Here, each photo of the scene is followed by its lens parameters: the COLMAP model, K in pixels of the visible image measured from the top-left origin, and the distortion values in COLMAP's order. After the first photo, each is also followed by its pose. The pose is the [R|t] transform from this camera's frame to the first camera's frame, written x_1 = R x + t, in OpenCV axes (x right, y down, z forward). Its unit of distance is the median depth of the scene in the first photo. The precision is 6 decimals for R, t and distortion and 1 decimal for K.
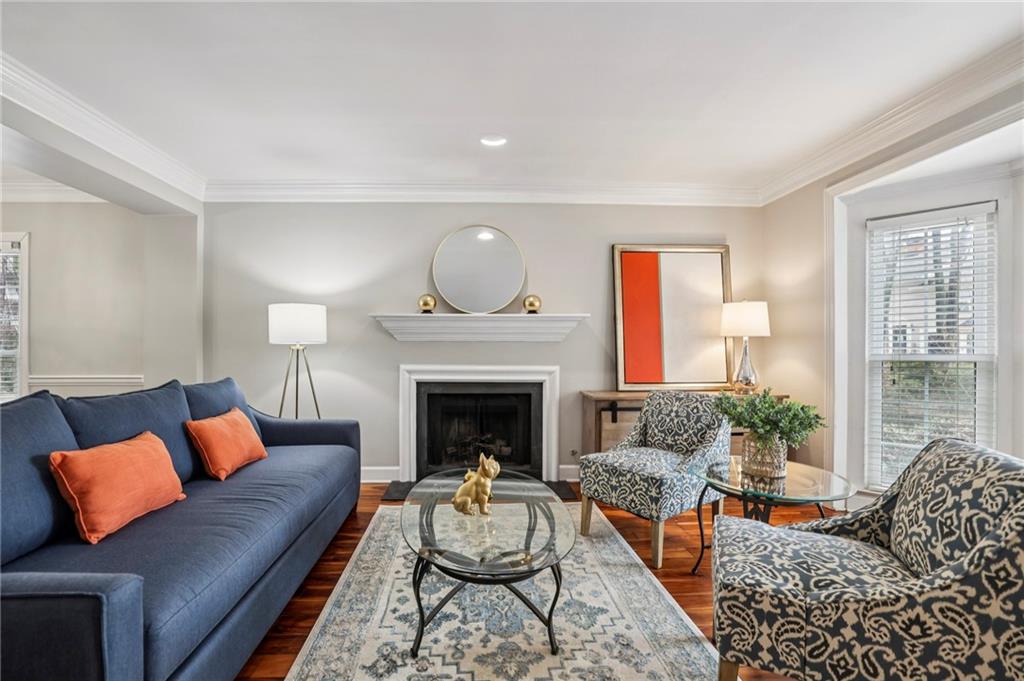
lens RADIAL K [[448.5, 0, 482.7], [0, 448.5, 347.2], [0, 0, 1]] dist [-0.046800, 0.014906]
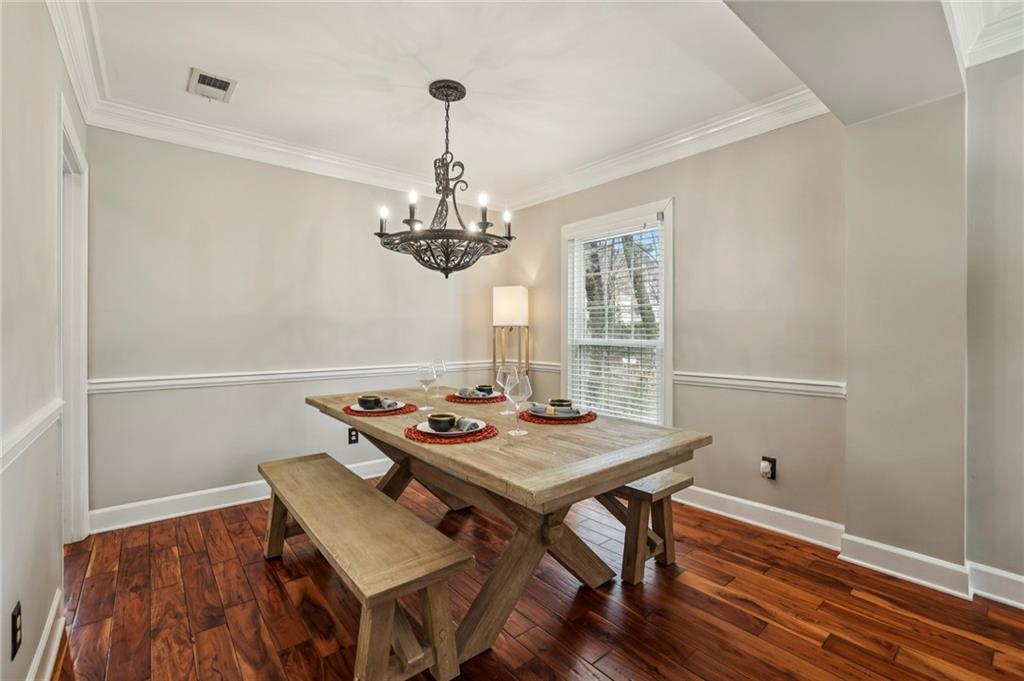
lens RADIAL K [[441.8, 0, 510.0], [0, 441.8, 334.6], [0, 0, 1]] dist [-0.046833, 0.017884]
pose [[0.616517, 0.000206, -0.787342, -0.699120], [-0.000711, 1.000000, -0.000296, -0.004856], [0.787341, 0.000742, 0.616517, 0.286276]]
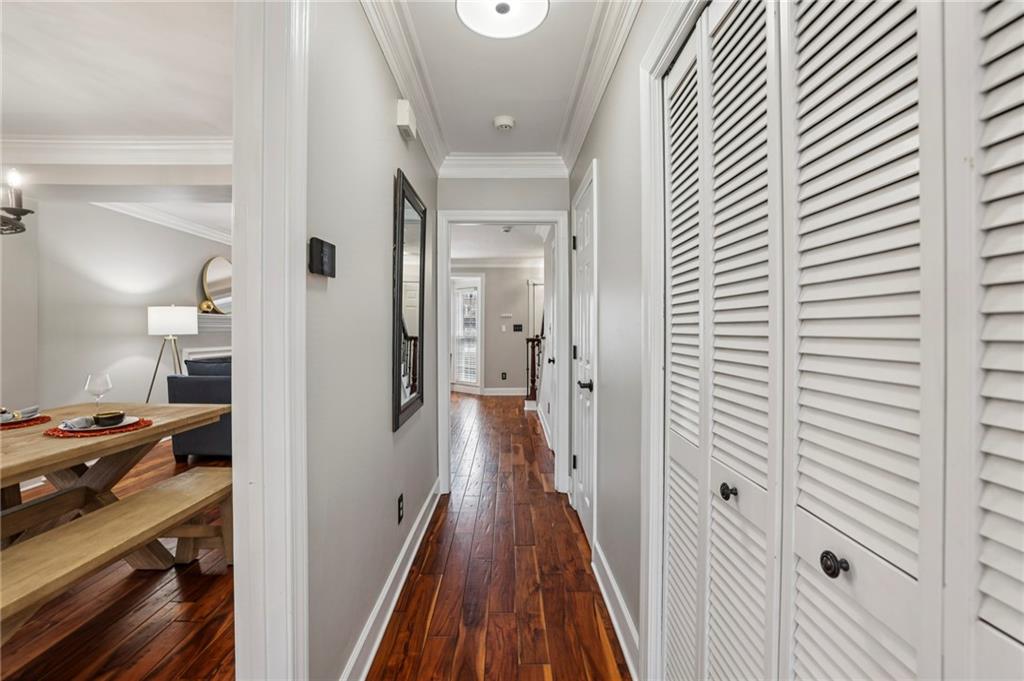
lens RADIAL K [[443.6, 0, 506.8], [0, 443.6, 328.2], [0, 0, 1]] dist [0.000260, 0.000632]
pose [[0.033237, -0.000935, 0.999447, -1.837895], [-0.003765, 0.999992, 0.001061, -0.036073], [-0.999440, -0.003798, 0.033233, -0.062014]]
